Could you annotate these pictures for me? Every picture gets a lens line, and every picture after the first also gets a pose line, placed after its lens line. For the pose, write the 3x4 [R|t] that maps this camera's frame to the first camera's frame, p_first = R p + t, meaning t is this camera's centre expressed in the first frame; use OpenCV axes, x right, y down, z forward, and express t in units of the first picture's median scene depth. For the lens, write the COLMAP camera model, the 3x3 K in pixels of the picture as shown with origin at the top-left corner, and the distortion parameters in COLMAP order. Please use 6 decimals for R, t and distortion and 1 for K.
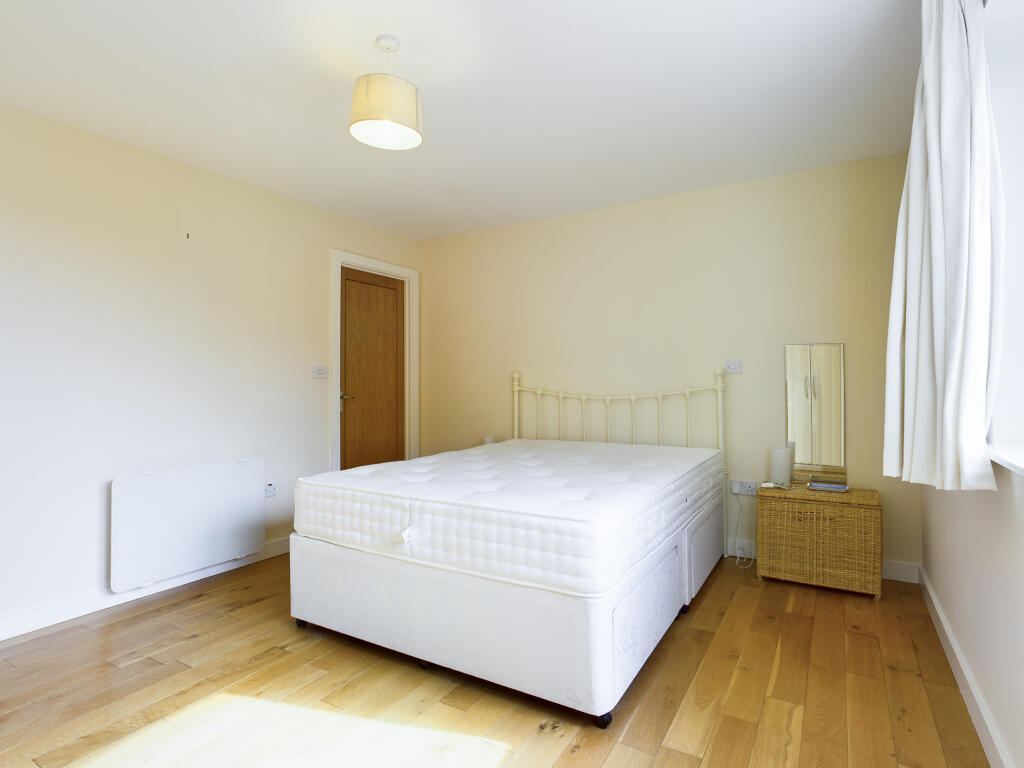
lens RADIAL K [[550.7, 0, 508.1], [0, 550.7, 372.5], [0, 0, 1]] dist [0.017805, -0.000073]
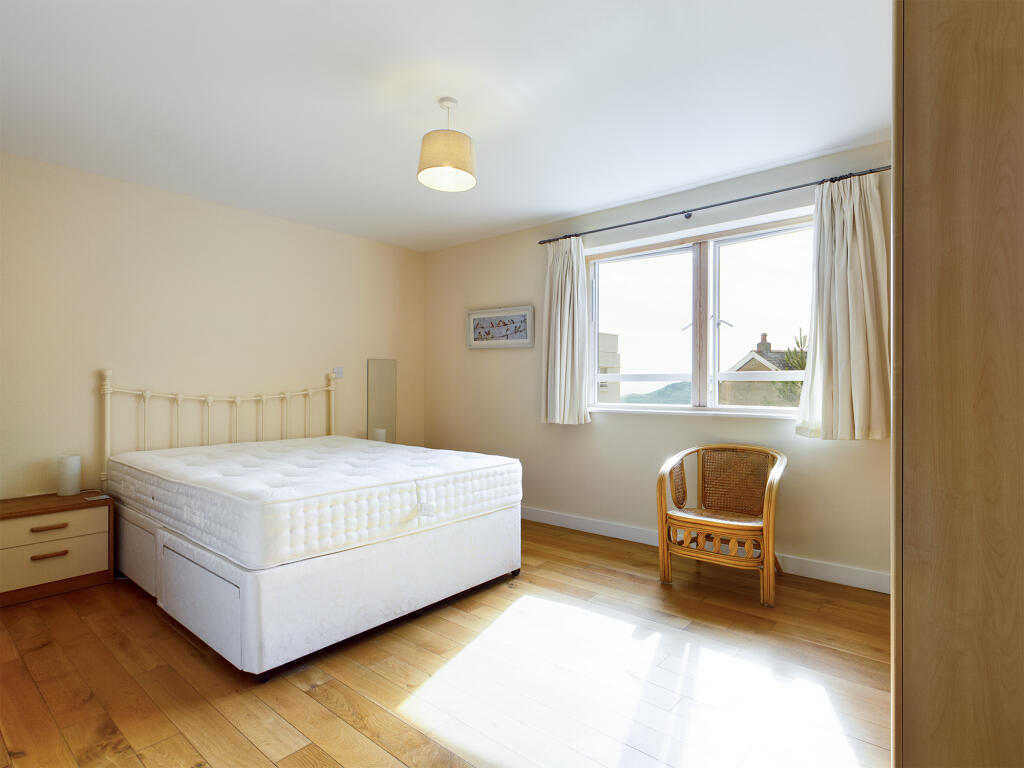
lens RADIAL K [[535.5, 0, 512.0], [0, 535.5, 384.0], [0, 0, 1]] dist [0.001087, 0.000220]
pose [[0.158147, 0.009054, 0.987374, -1.385127], [-0.022607, 0.999729, -0.005546, 0.025187], [-0.987157, -0.021444, 0.158309, 0.667612]]
